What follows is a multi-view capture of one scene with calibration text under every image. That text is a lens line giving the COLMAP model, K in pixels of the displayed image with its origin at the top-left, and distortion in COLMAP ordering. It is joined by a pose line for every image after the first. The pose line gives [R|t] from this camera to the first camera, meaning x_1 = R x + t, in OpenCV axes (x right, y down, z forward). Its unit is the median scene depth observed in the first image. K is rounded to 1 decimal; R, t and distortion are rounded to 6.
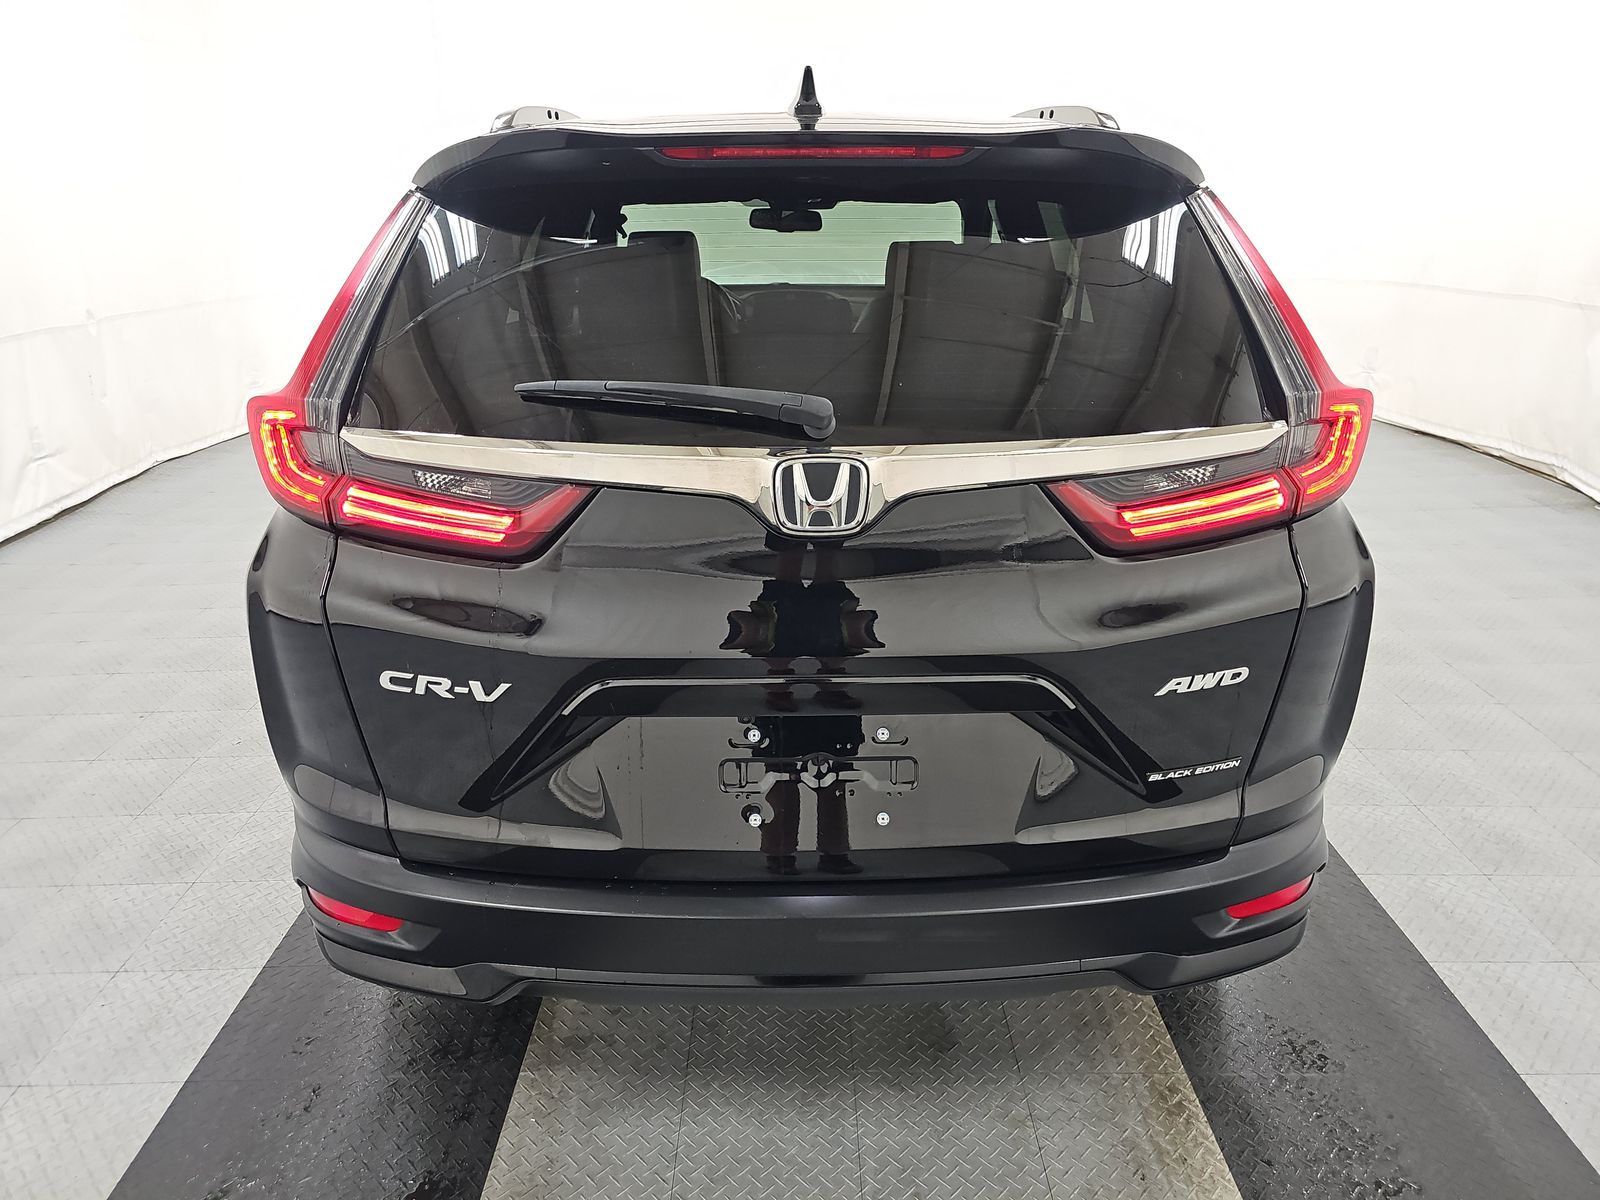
lens RADIAL K [[1071.9, 0, 792.5], [0, 1071.9, 602.3], [0, 0, 1]] dist [0.010205, -0.038797]
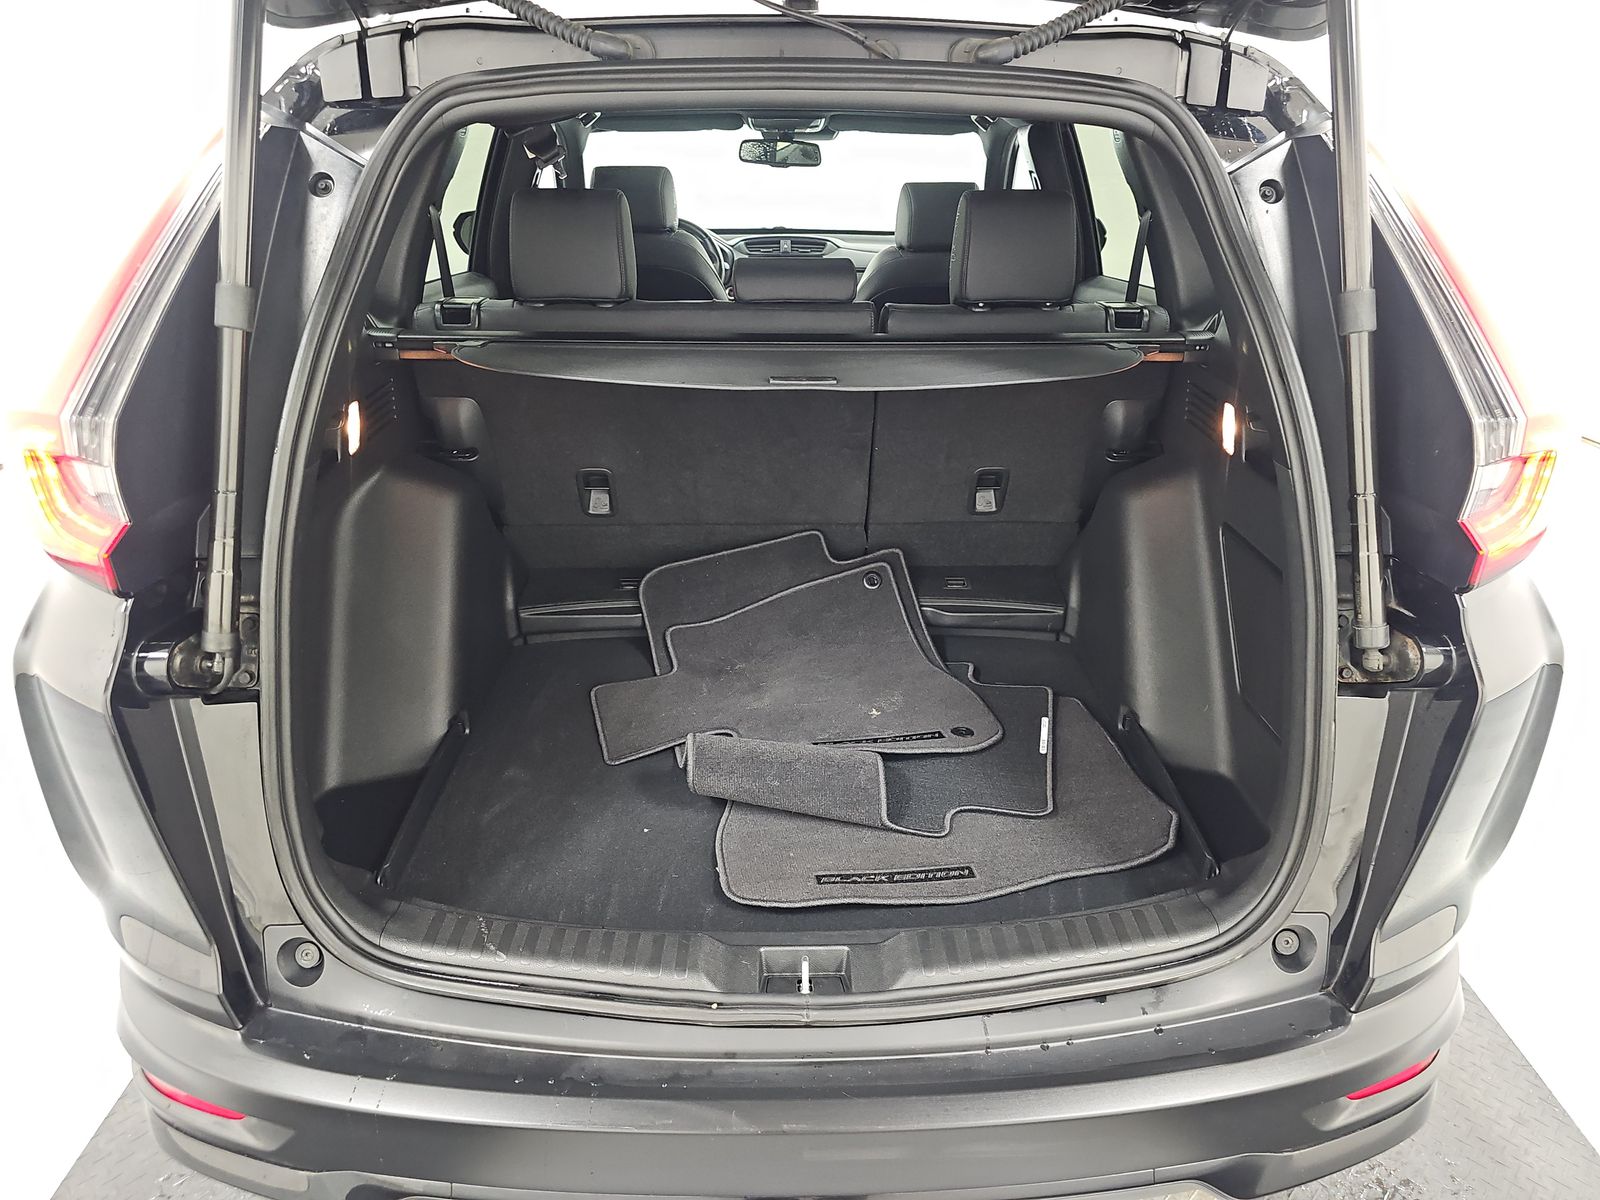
lens RADIAL K [[1071.9, 0, 810.1], [0, 1071.9, 599.3], [0, 0, 1]] dist [0.010205, -0.038797]
pose [[0.999850, 0.006117, 0.016195, 0.009844], [-0.006971, 0.998560, 0.053197, -0.072786], [-0.015846, -0.053301, 0.998453, 0.197036]]
